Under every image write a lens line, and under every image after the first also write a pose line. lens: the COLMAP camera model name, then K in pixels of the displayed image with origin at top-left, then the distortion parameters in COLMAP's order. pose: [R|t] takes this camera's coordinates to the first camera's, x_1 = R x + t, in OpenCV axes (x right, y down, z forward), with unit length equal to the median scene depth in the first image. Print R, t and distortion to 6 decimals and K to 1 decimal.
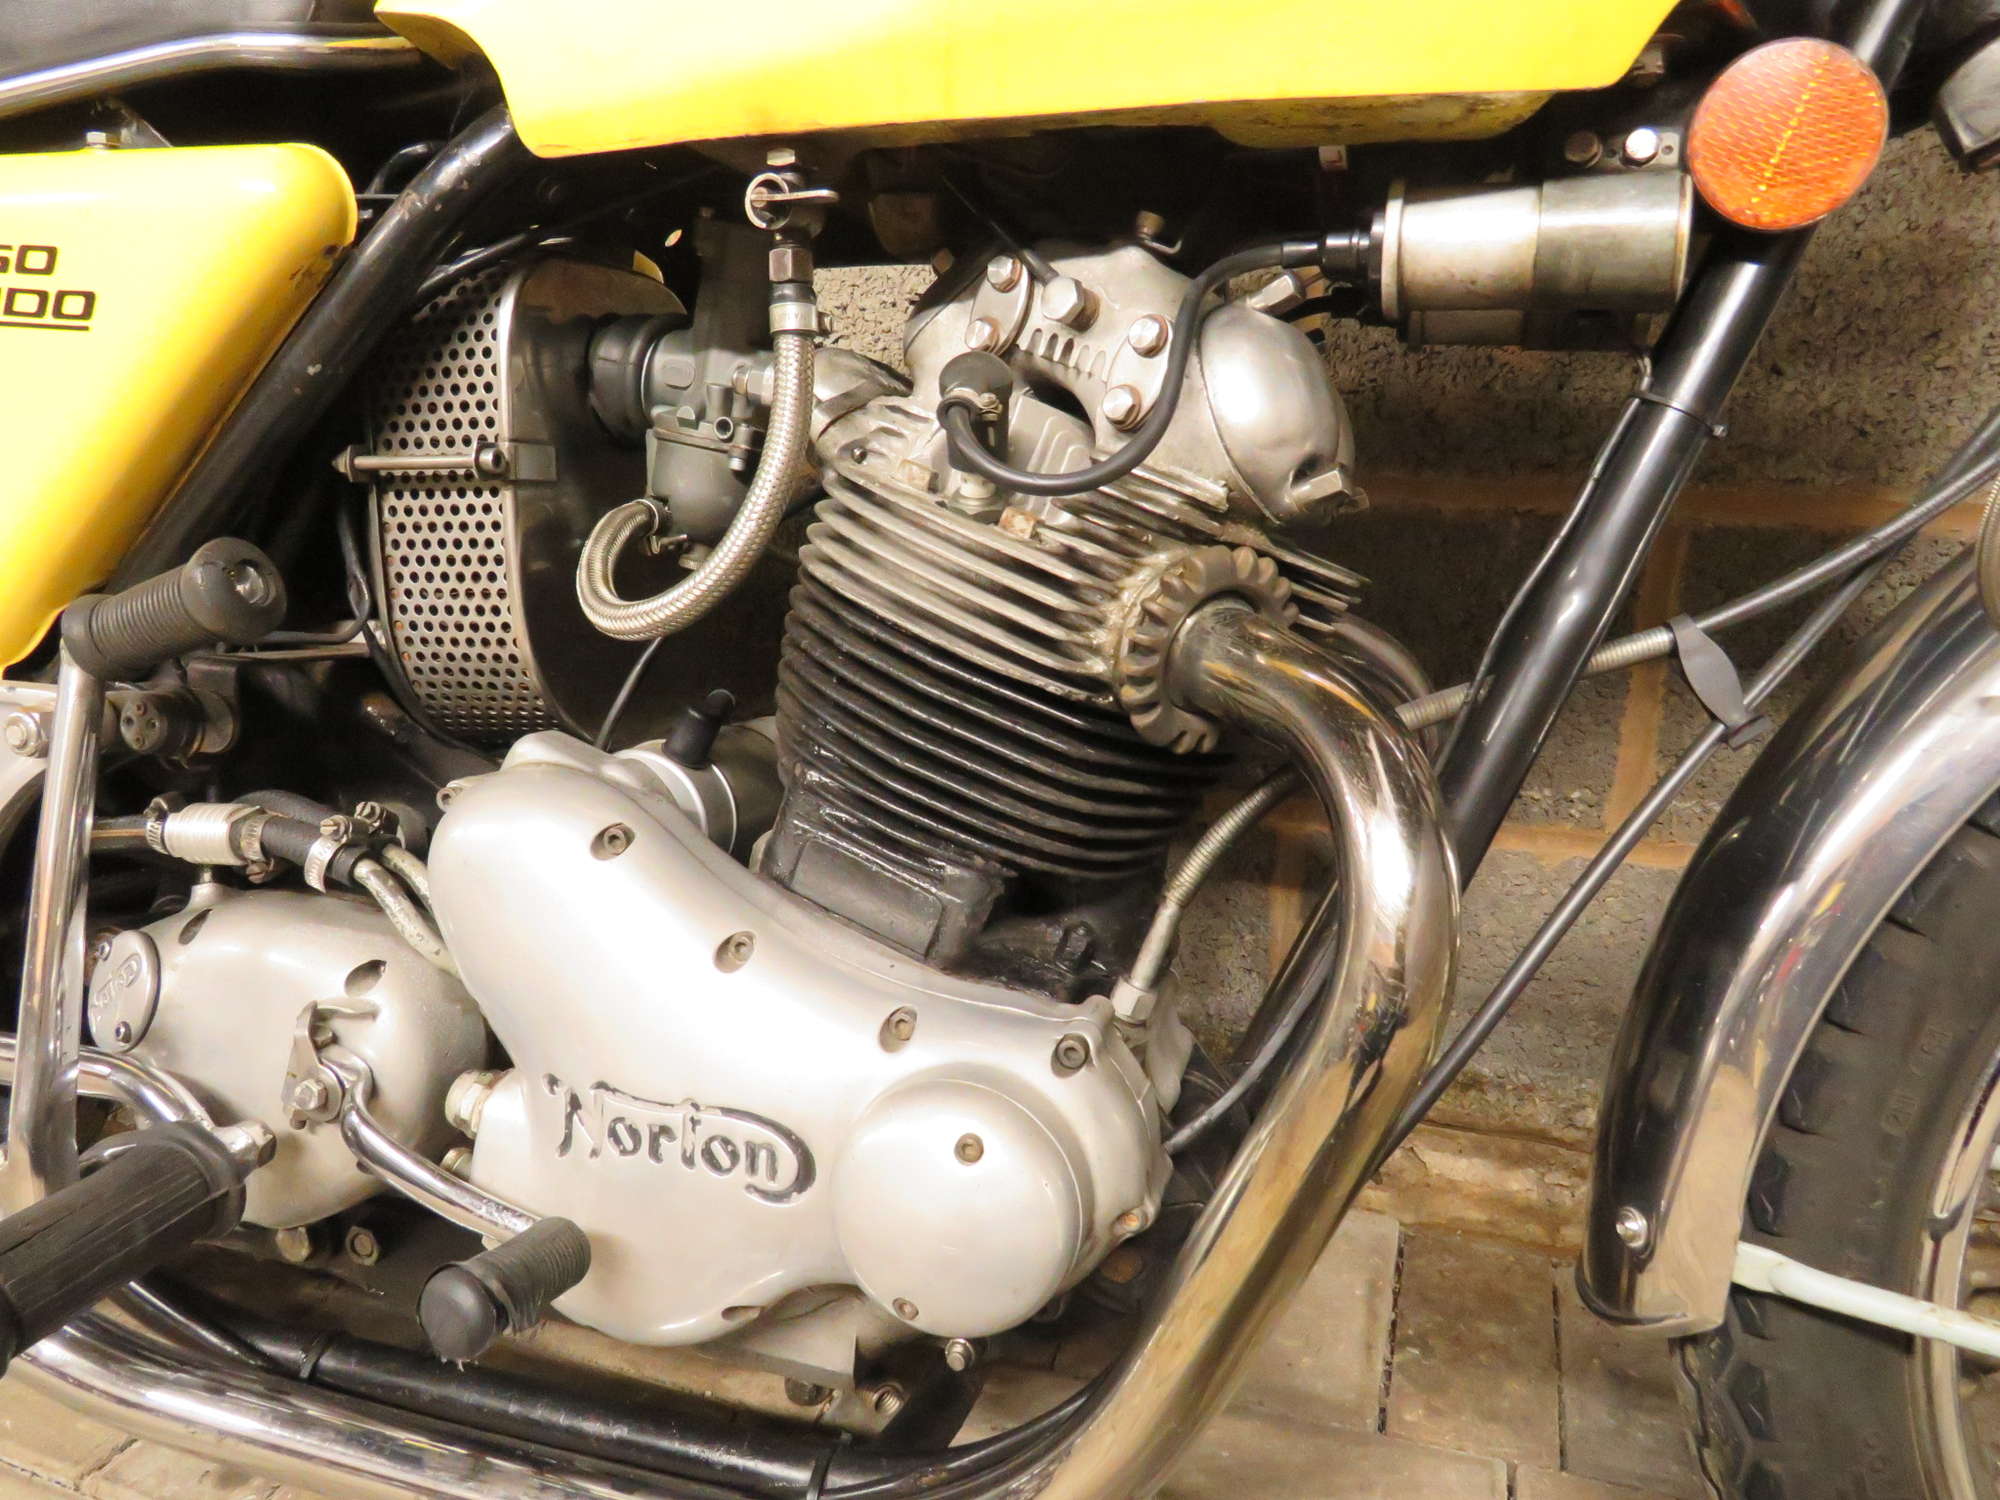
lens RADIAL K [[1404.8, 0, 994.2], [0, 1404.8, 744.3], [0, 0, 1]] dist [-0.032095, 0.014812]
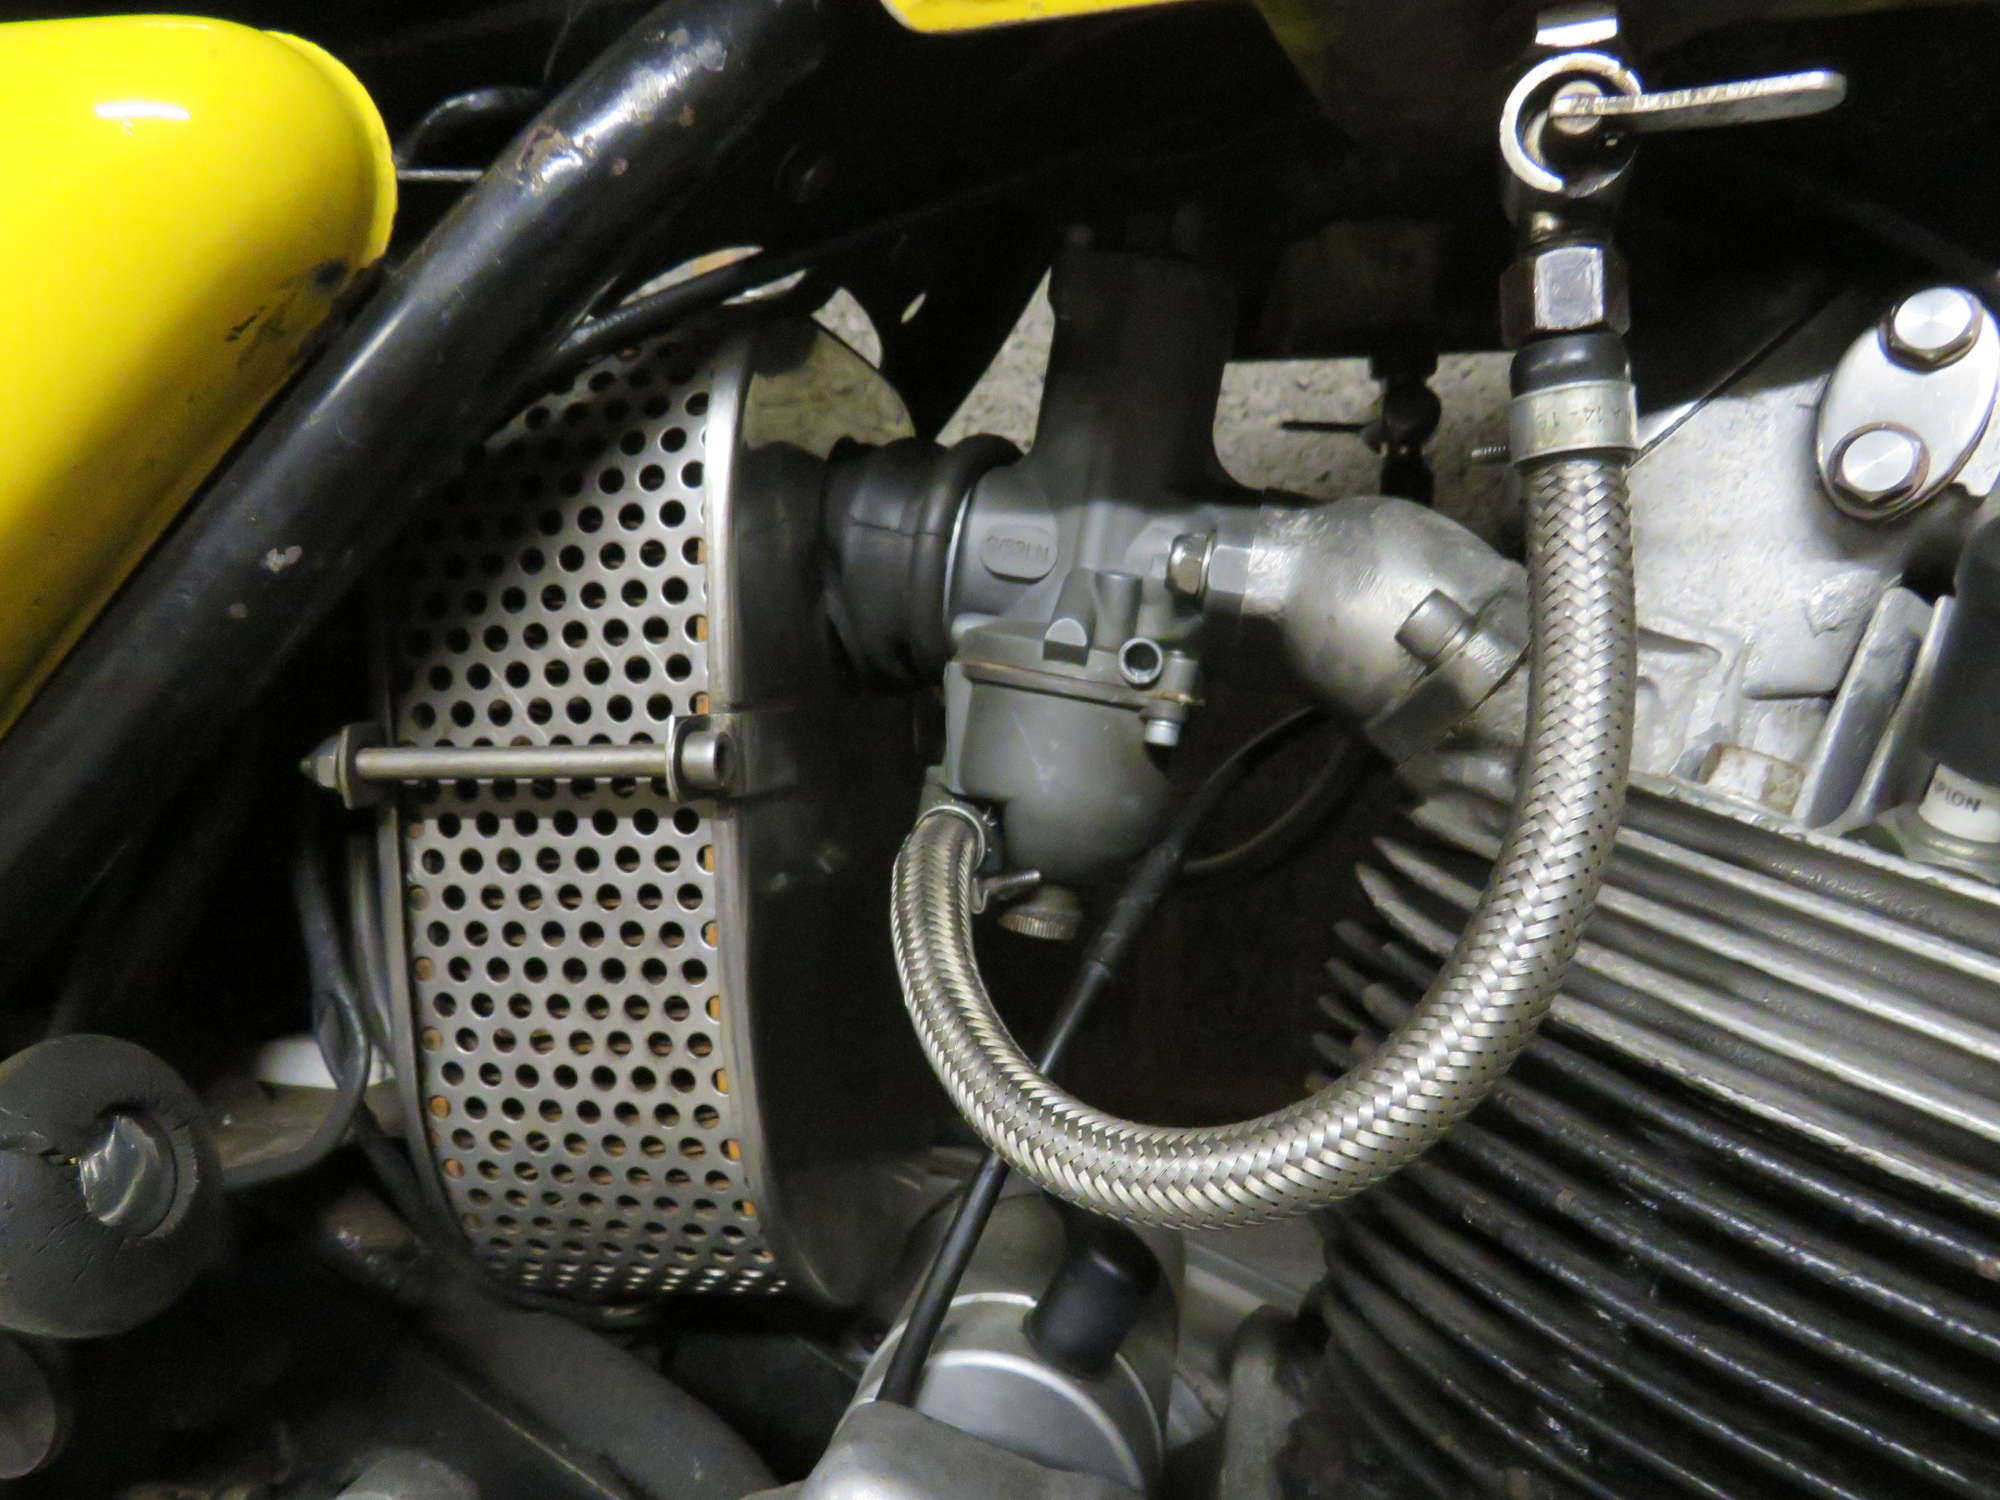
lens RADIAL K [[1404.8, 0, 997.3], [0, 1404.8, 748.0], [0, 0, 1]] dist [-0.032095, 0.014812]
pose [[0.992334, -0.034394, 0.118701, -0.303520], [0.046929, 0.993420, -0.104476, -0.148132], [-0.114327, 0.109246, 0.987418, 0.531455]]
